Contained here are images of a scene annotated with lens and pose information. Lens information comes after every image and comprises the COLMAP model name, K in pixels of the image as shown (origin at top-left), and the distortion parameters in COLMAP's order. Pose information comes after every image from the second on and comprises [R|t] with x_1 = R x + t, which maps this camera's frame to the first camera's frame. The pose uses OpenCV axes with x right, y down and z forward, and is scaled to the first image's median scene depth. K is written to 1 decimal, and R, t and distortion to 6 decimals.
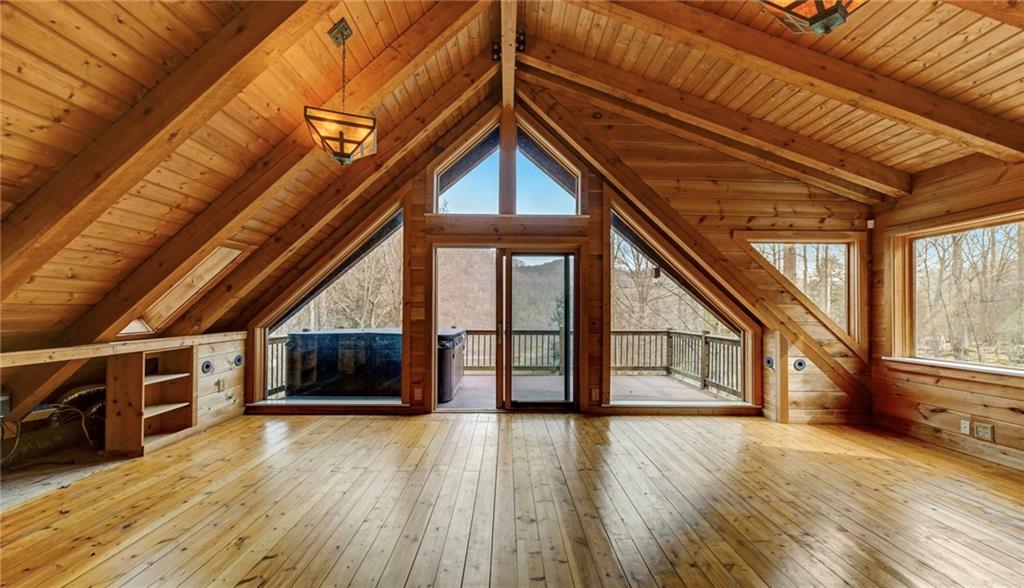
lens RADIAL K [[389.1, 0, 515.0], [0, 389.1, 305.2], [0, 0, 1]] dist [0.001474, 0.000226]
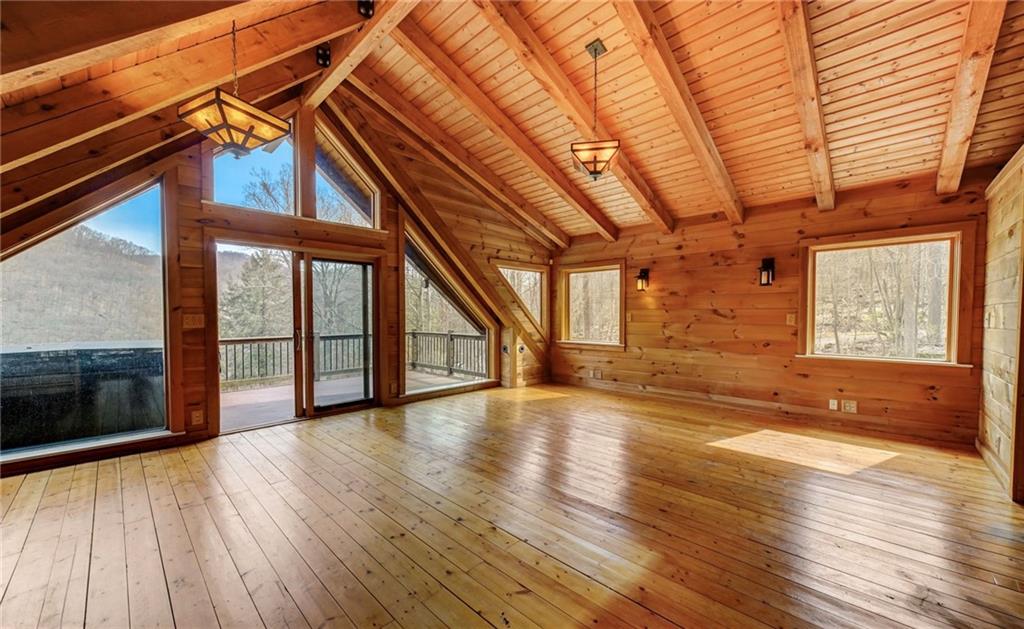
lens RADIAL K [[387.8, 0, 512.5], [0, 387.8, 323.8], [0, 0, 1]] dist [0.000551, 0.000119]
pose [[0.708579, -0.024724, 0.705198, -0.365648], [-0.002848, 0.999278, 0.037896, -0.006266], [-0.705626, -0.028861, 0.707996, -0.061717]]
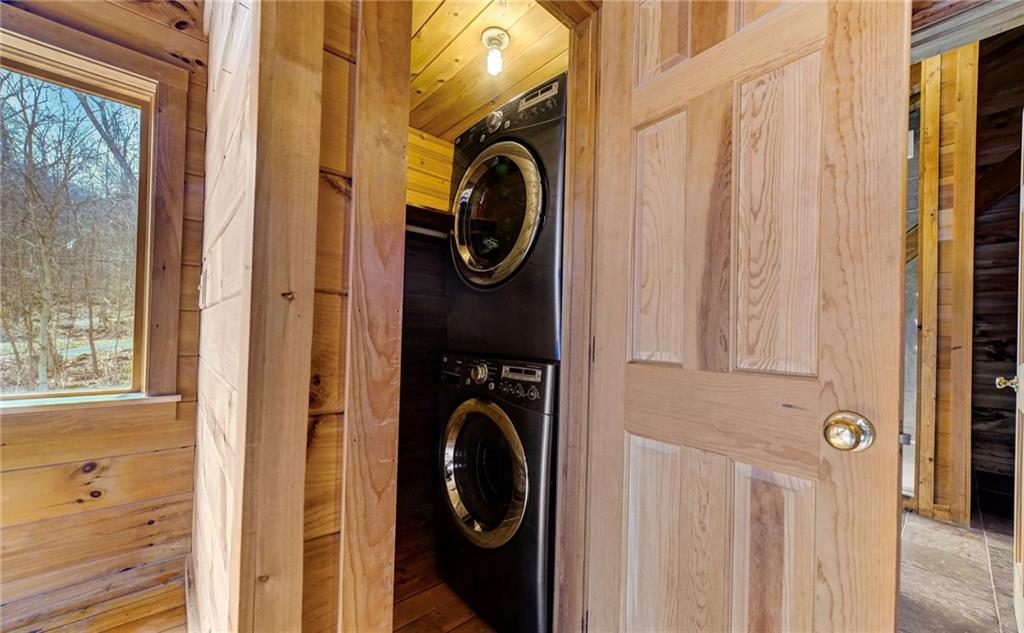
lens RADIAL K [[383.8, 0, 509.1], [0, 383.8, 328.5], [0, 0, 1]] dist [0.000628, 0.000043]
pose [[-0.648847, -0.016676, 0.760736, 0.404602], [-0.037485, 0.999246, -0.010067, 0.037137], [-0.759995, -0.035049, -0.648983, -0.165408]]
